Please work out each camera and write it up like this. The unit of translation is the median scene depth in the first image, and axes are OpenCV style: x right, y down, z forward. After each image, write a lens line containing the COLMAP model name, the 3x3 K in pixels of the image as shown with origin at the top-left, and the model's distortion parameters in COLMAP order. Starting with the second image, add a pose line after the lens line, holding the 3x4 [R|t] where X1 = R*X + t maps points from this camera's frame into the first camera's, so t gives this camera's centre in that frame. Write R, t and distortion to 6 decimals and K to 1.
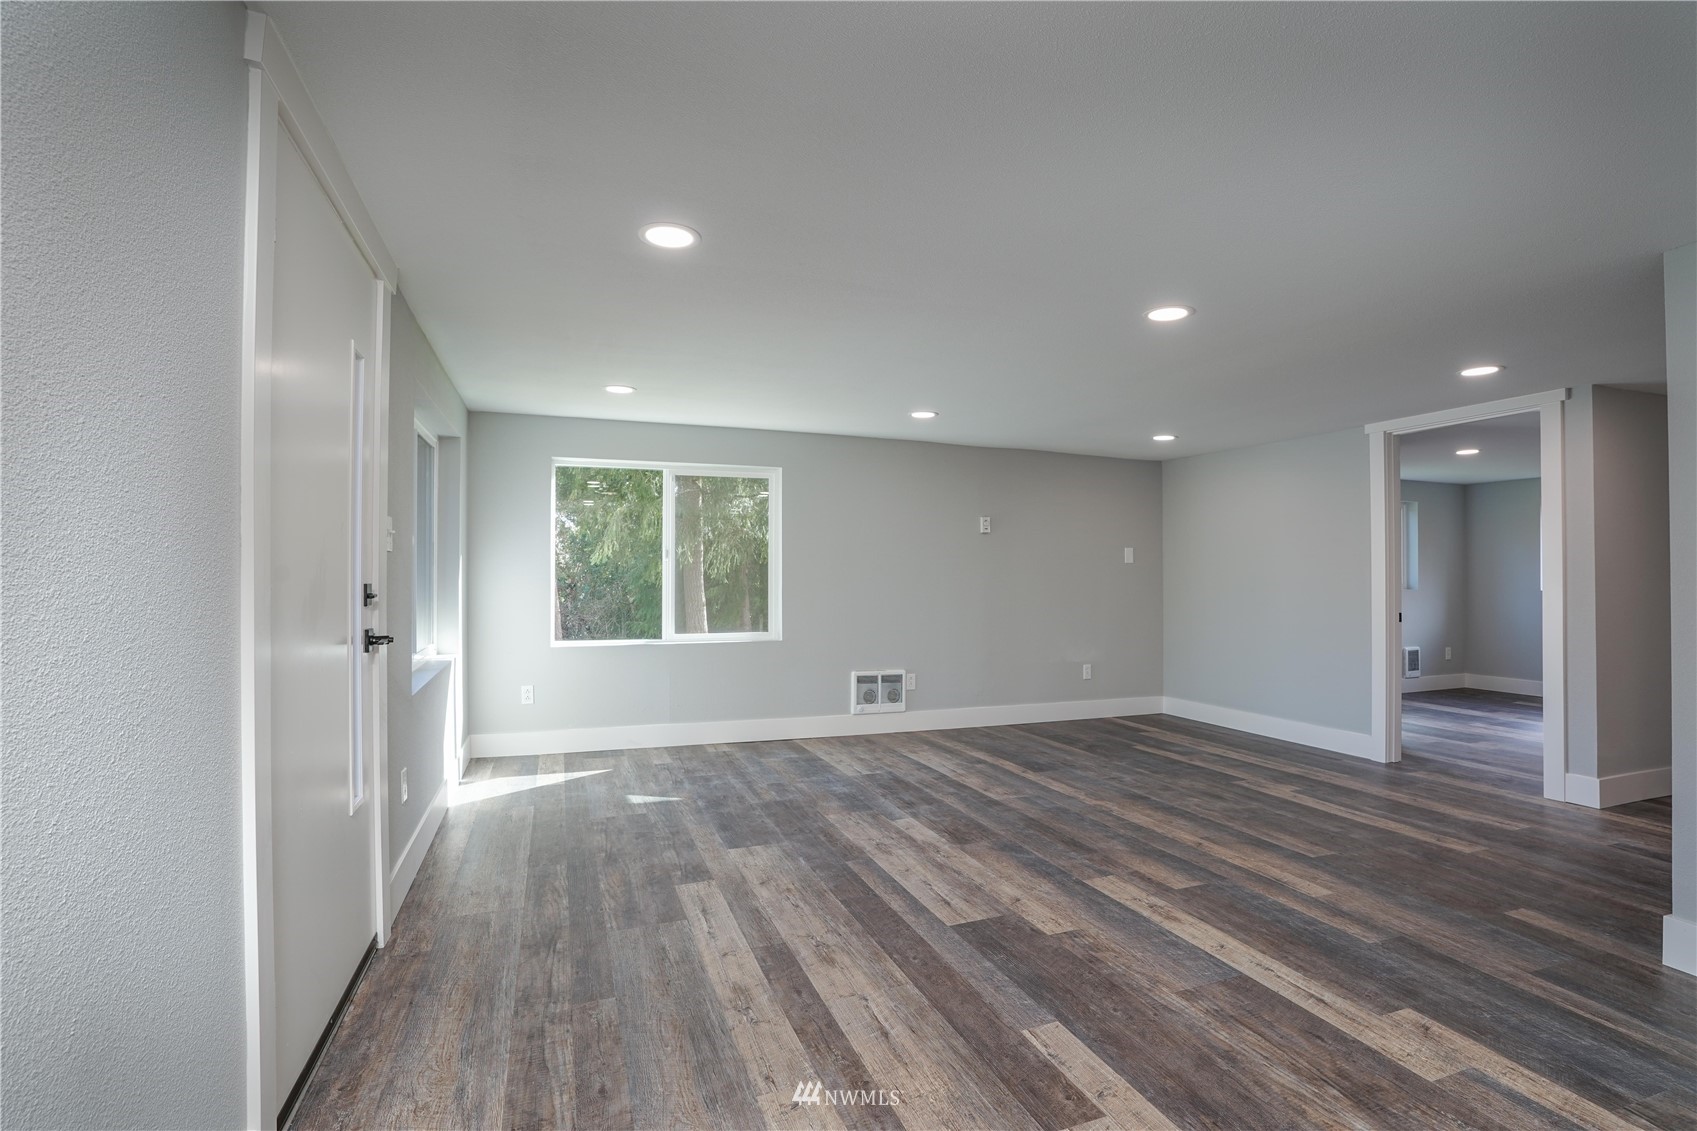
lens RADIAL K [[785.4, 0, 850.8], [0, 785.4, 571.4], [0, 0, 1]] dist [-0.065254, 0.024966]
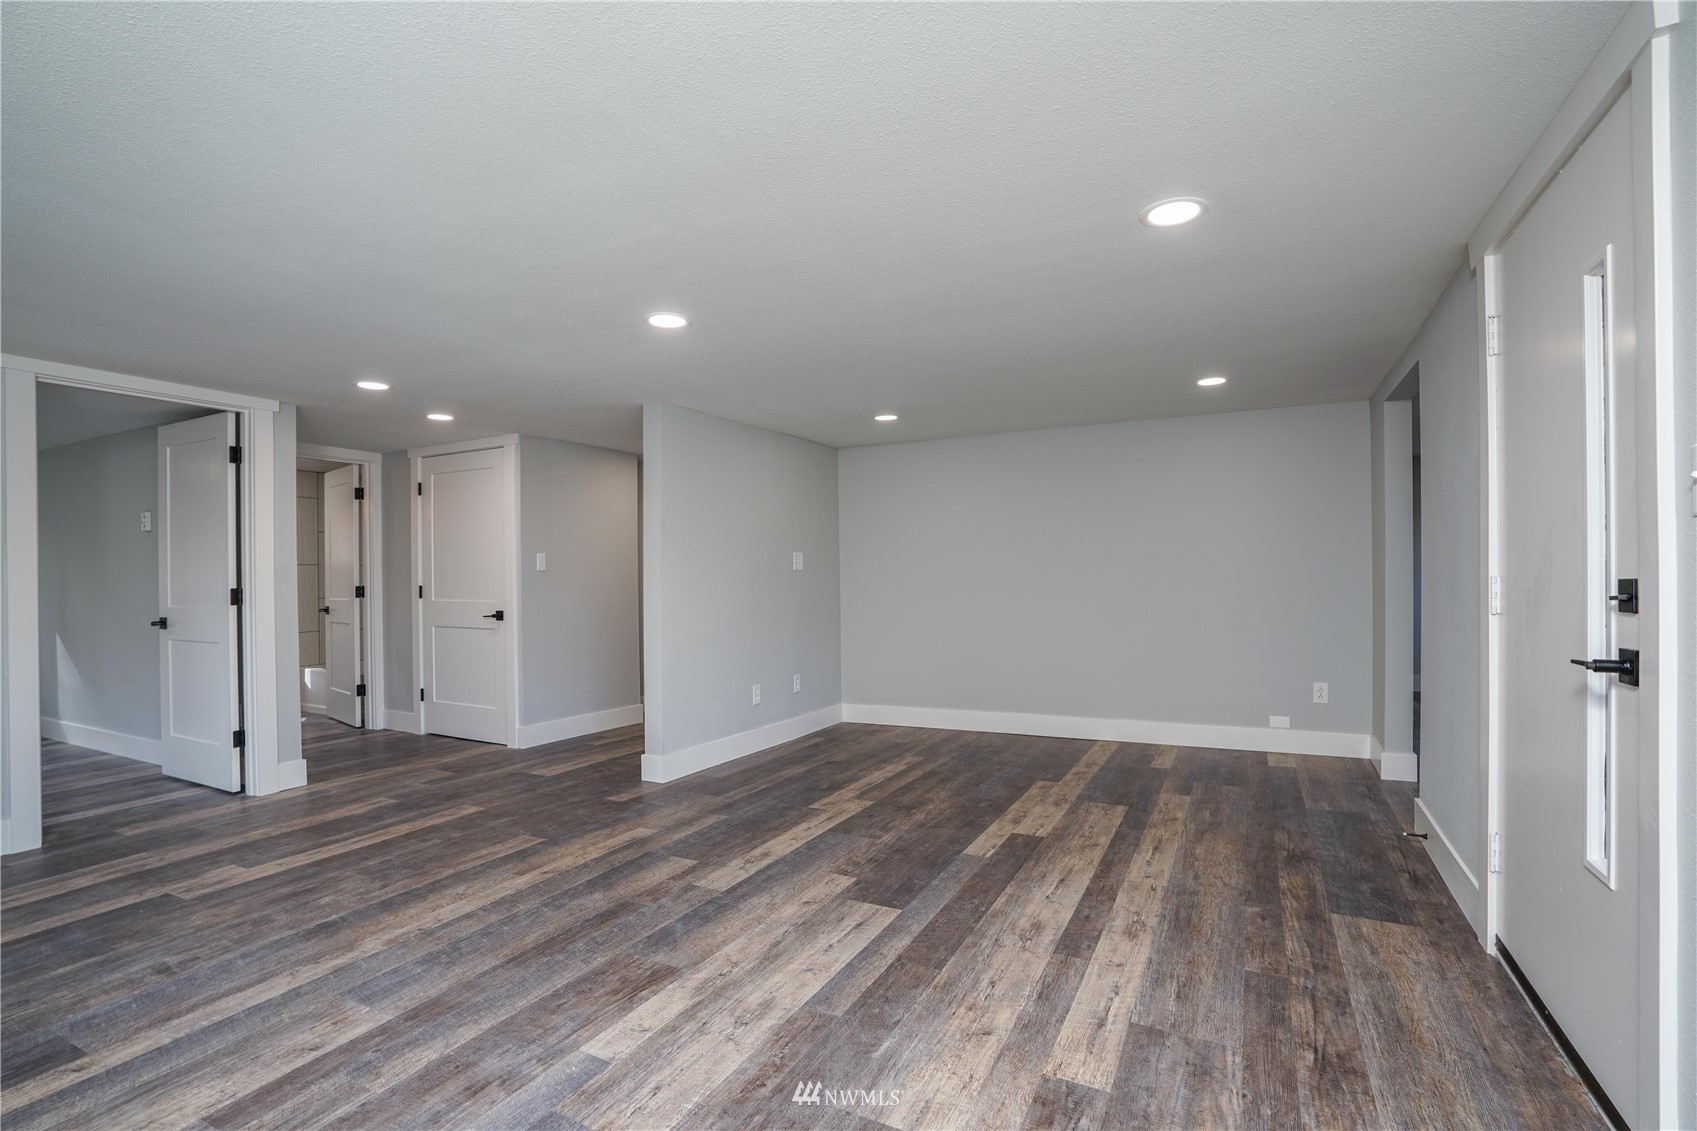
lens RADIAL K [[785.4, 0, 850.9], [0, 785.4, 570.5], [0, 0, 1]] dist [-0.065254, 0.024966]
pose [[-0.672780, 0.009525, 0.739782, -0.528125], [0.003050, 0.999944, -0.010100, 0.010447], [-0.739837, -0.004539, -0.672771, 1.537494]]
